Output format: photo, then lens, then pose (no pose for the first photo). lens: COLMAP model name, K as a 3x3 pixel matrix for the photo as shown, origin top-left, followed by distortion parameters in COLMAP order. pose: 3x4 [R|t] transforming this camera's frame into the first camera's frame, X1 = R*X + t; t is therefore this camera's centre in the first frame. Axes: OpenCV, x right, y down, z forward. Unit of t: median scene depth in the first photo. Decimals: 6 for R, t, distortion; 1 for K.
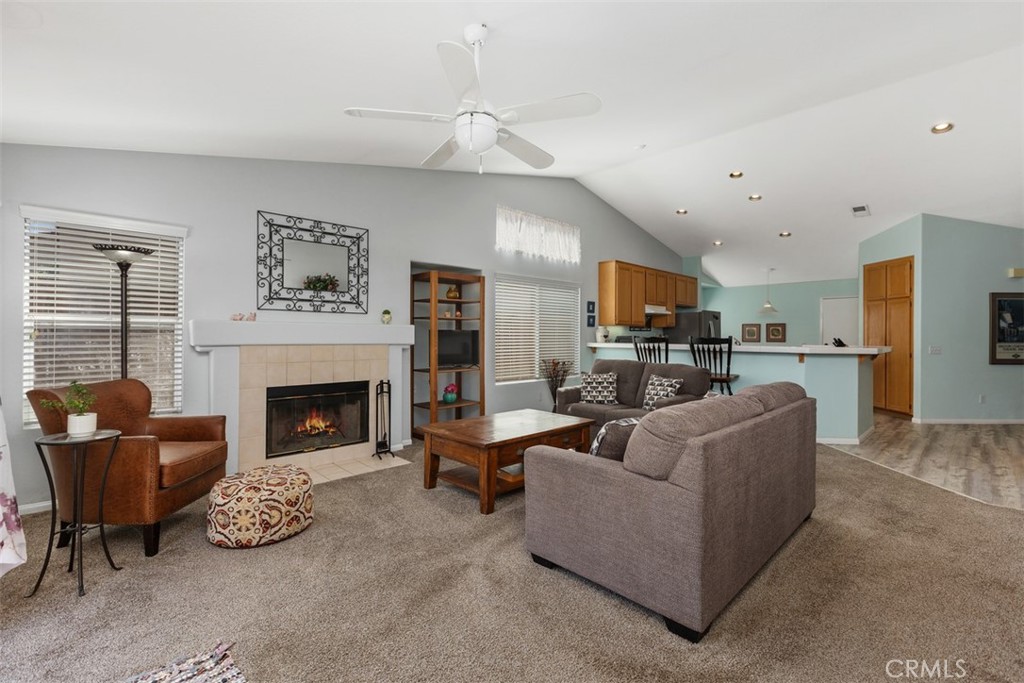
lens RADIAL K [[451.0, 0, 512.3], [0, 451.0, 333.7], [0, 0, 1]] dist [-0.001992, -0.000185]
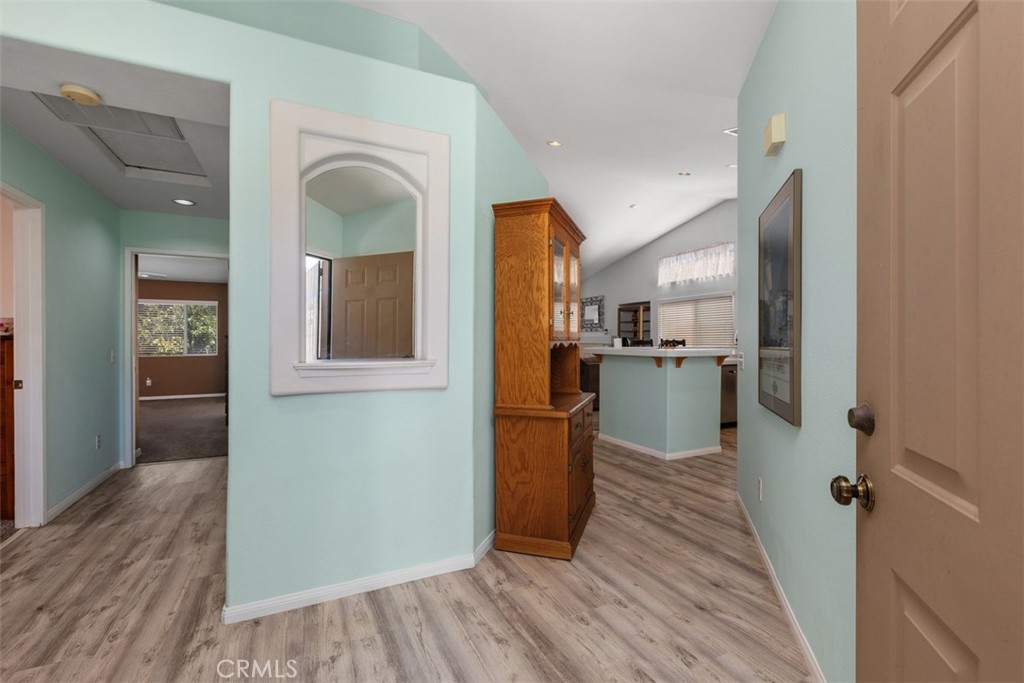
lens RADIAL K [[449.8, 0, 512.0], [0, 449.8, 341.5], [0, 0, 1]] dist [-0.000276, -0.000056]
pose [[-0.304874, -0.005850, -0.952375, 1.512471], [-0.001447, 0.999983, -0.005679, 0.017680], [0.952392, -0.000353, -0.304877, 0.922503]]
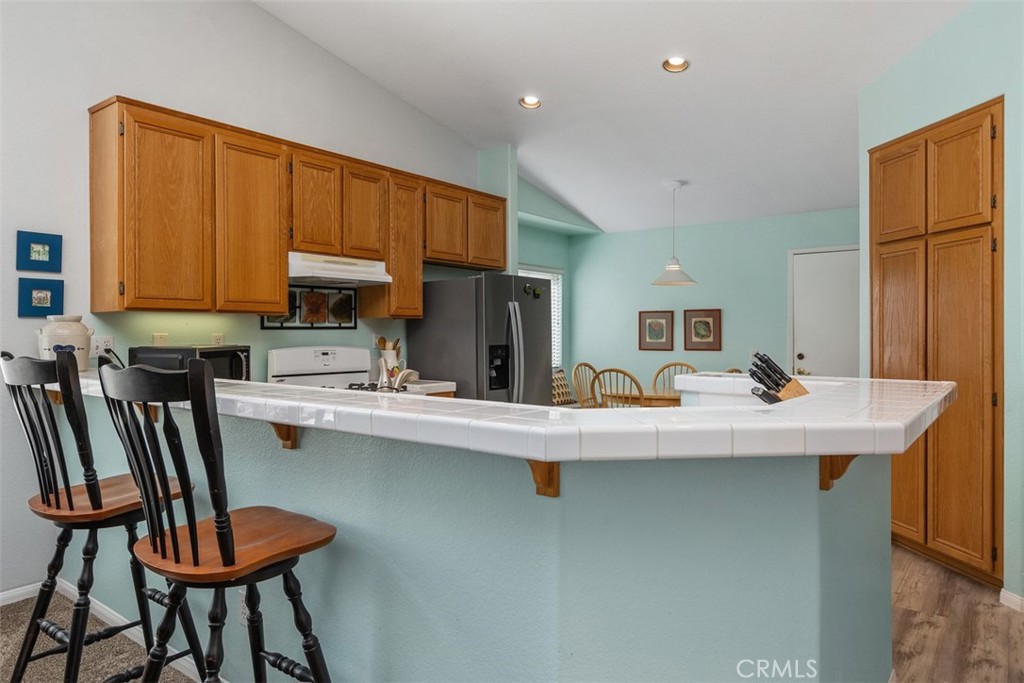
lens RADIAL K [[666.1, 0, 514.6], [0, 666.1, 334.6], [0, 0, 1]] dist [0.003079, 0.000586]
pose [[0.988469, -0.008095, 0.151206, 0.480072], [0.007176, 0.999952, 0.006622, -0.005164], [-0.151252, -0.005460, 0.988480, 0.591098]]
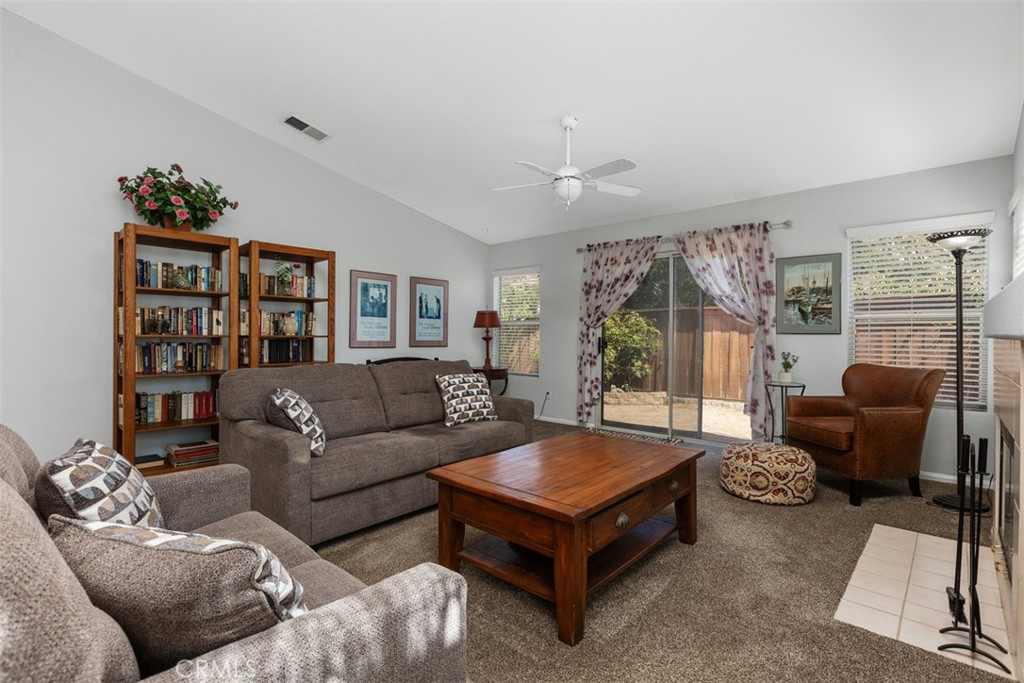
lens RADIAL K [[475.8, 0, 512.0], [0, 475.8, 341.5], [0, 0, 1]] dist [-0.001021, -0.000167]
pose [[-0.996829, -0.010715, -0.078847, 0.081333], [-0.011747, 0.999851, 0.012644, 0.017719], [0.078699, 0.013530, -0.996807, 0.955539]]
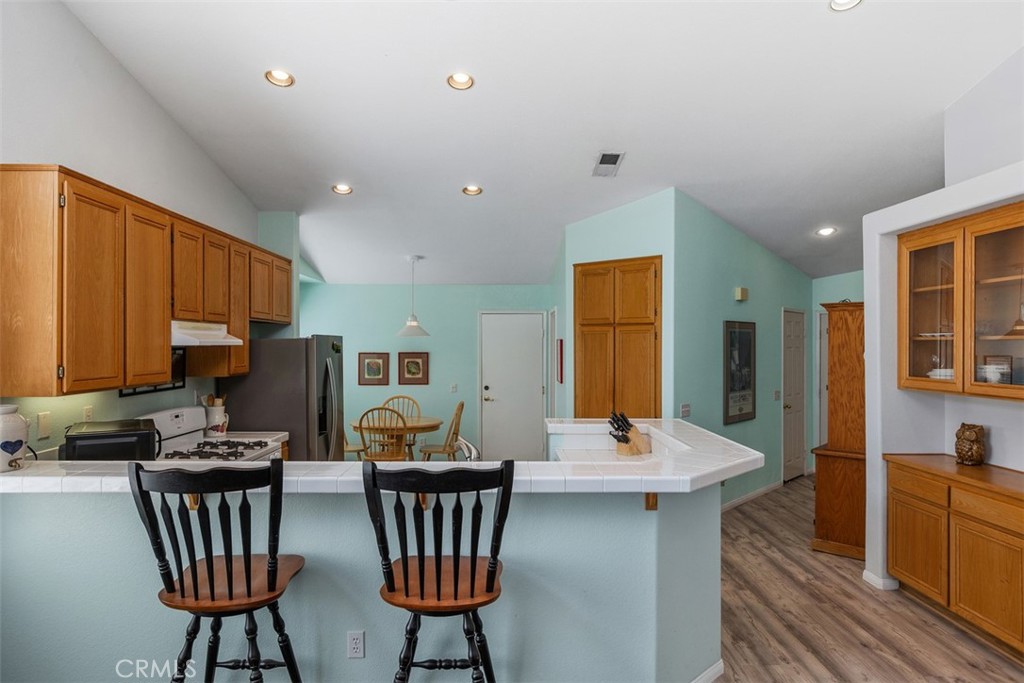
lens RADIAL K [[606.5, 0, 515.2], [0, 606.5, 345.6], [0, 0, 1]] dist [-0.008607, -0.001389]
pose [[0.677659, -0.006528, 0.735347, 0.165222], [0.000089, 0.999961, 0.008795, -0.061931], [-0.735376, -0.005895, 0.677634, 0.613523]]
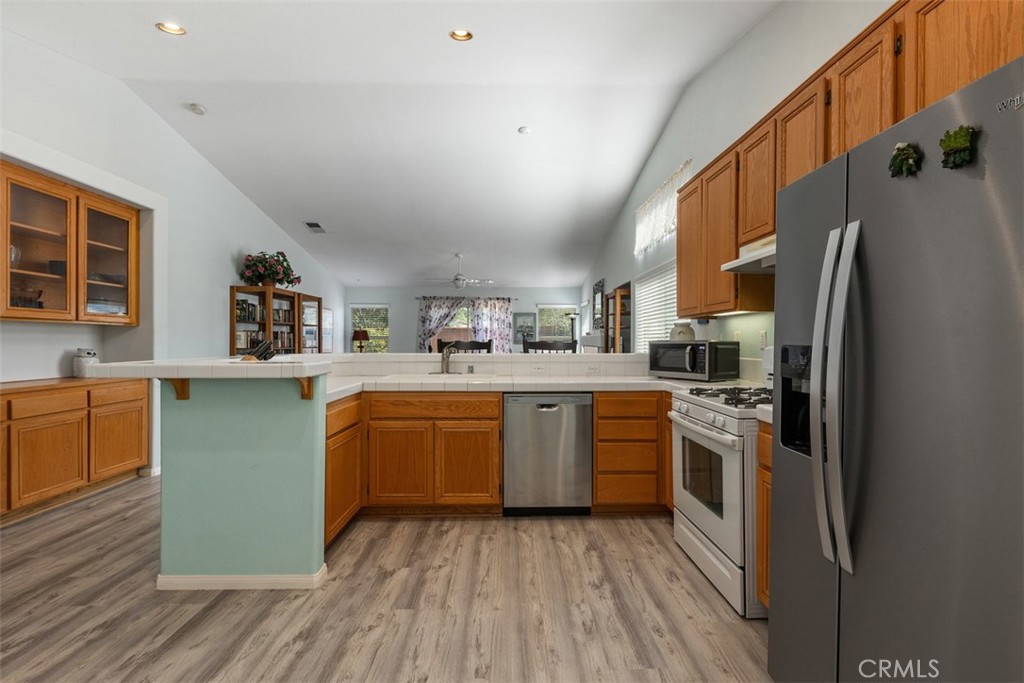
lens RADIAL K [[448.9, 0, 512.0], [0, 448.9, 341.5], [0, 0, 1]] dist [-0.003379, -0.000554]
pose [[-0.680424, -0.007832, -0.732777, 0.822083], [-0.005203, 0.999969, -0.005856, 0.011318], [0.732800, -0.000172, -0.680444, 1.375772]]
